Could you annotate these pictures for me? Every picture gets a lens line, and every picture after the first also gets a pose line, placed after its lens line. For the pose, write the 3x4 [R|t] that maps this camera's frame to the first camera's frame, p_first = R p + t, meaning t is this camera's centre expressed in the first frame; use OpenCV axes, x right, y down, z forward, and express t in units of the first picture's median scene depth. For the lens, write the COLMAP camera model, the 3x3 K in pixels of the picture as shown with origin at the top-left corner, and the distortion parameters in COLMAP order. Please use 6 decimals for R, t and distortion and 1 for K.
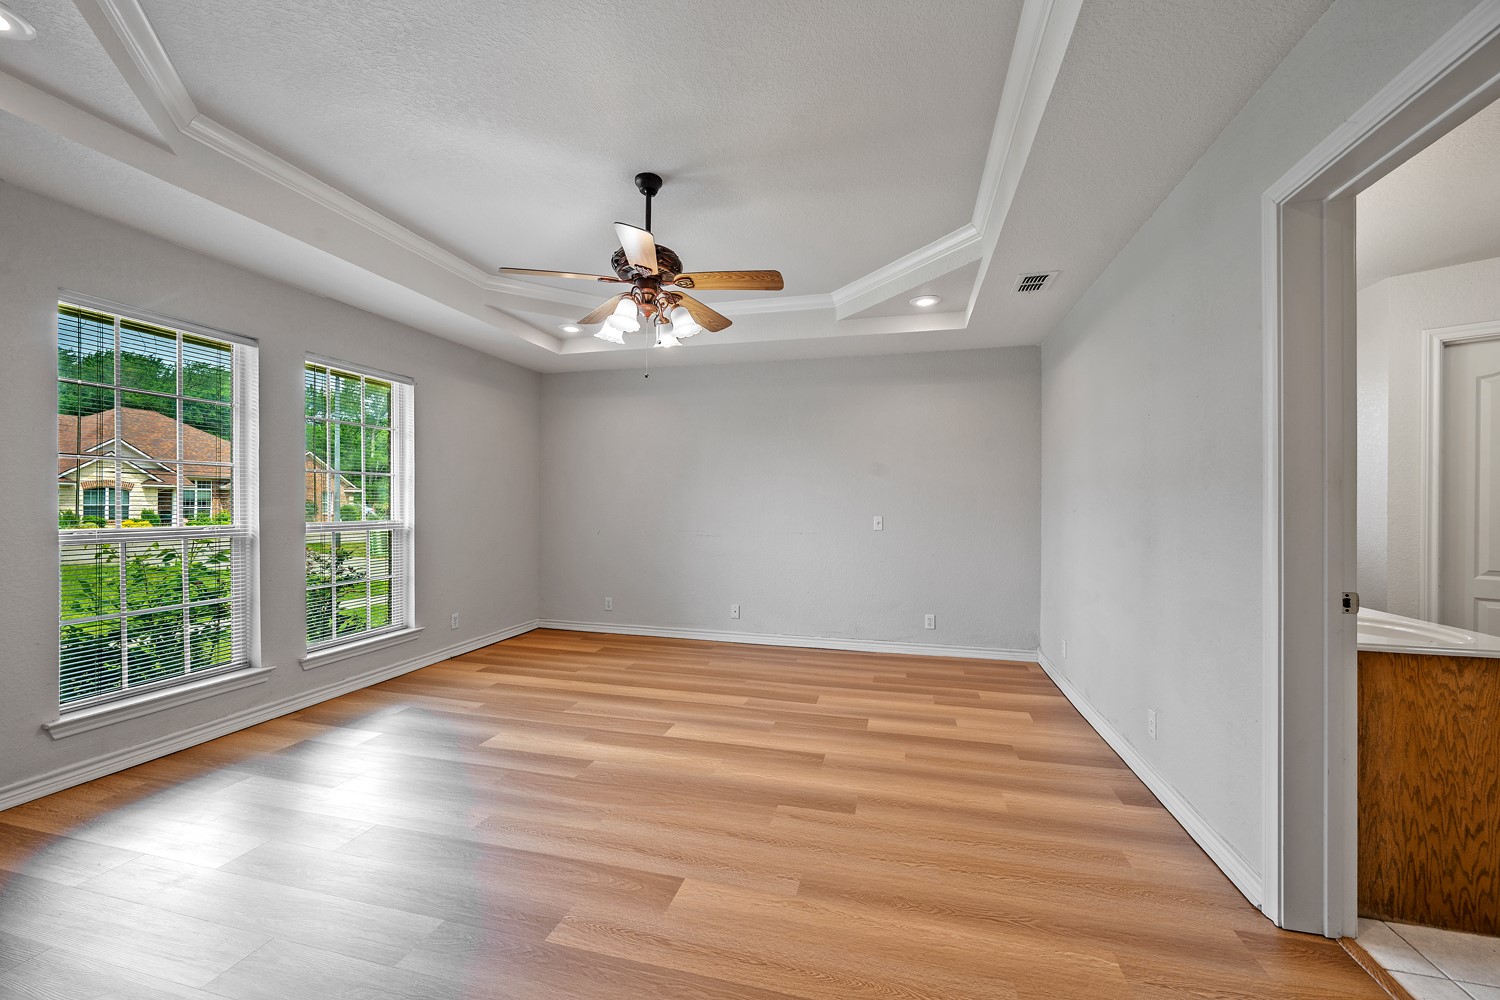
lens RADIAL K [[599.6, 0, 746.7], [0, 599.6, 507.3], [0, 0, 1]] dist [-0.001510, -0.000378]
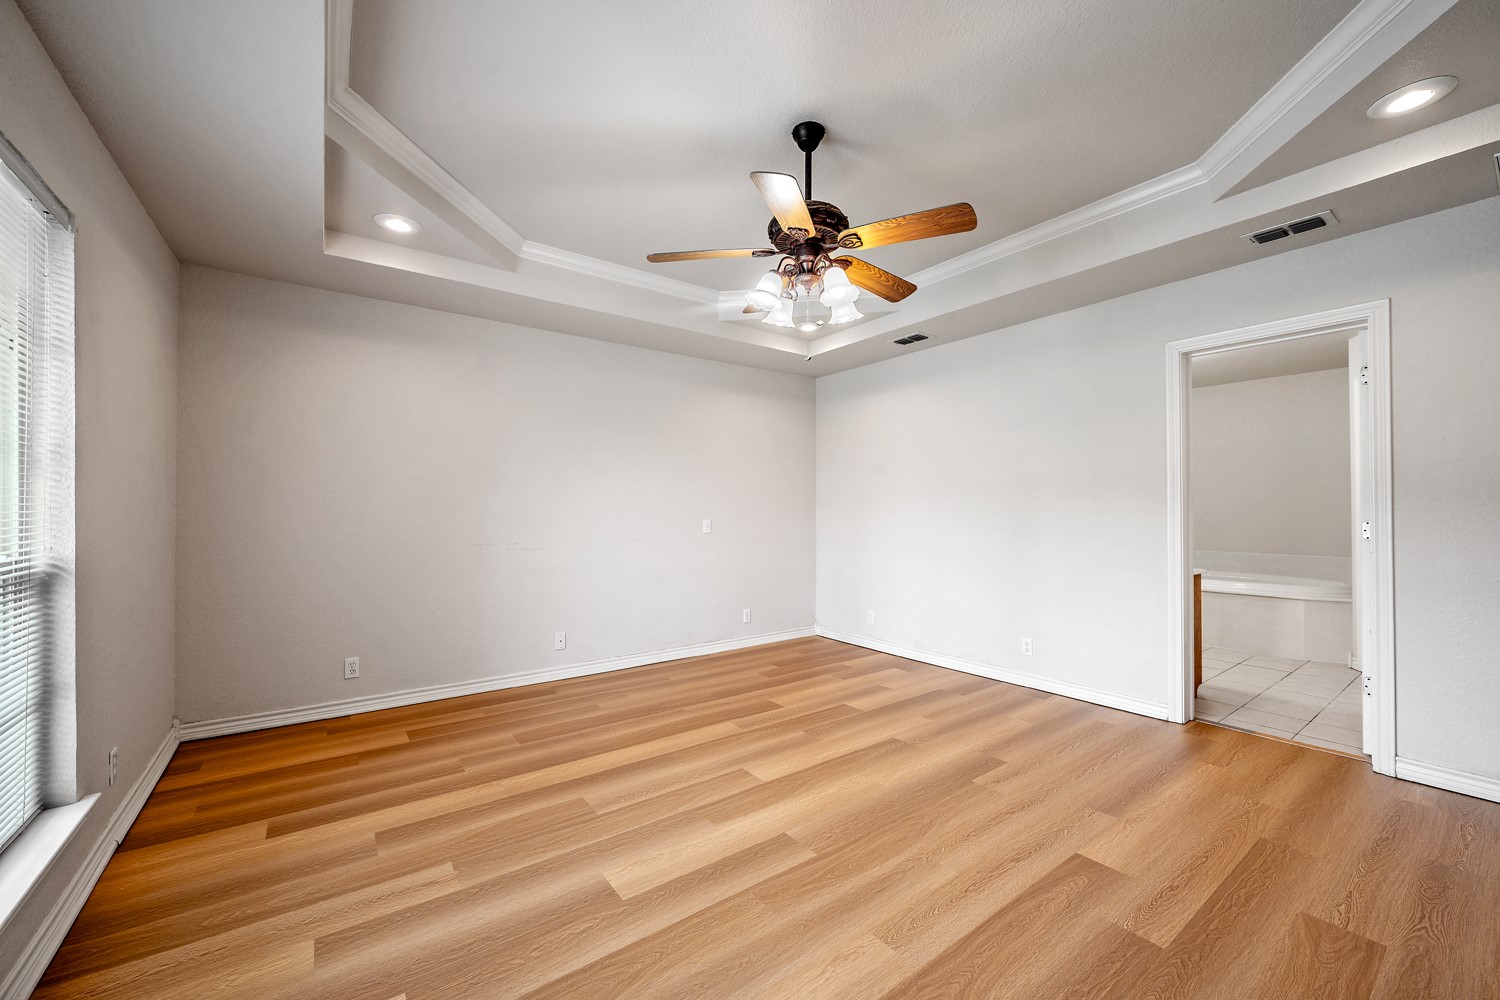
lens RADIAL K [[599.6, 0, 746.7], [0, 599.6, 507.3], [0, 0, 1]] dist [-0.001510, -0.000378]
pose [[0.613713, -0.002610, 0.789525, -0.680003], [0.008048, 0.999963, -0.002950, -0.002852], [-0.789488, 0.008165, 0.613711, 0.413103]]
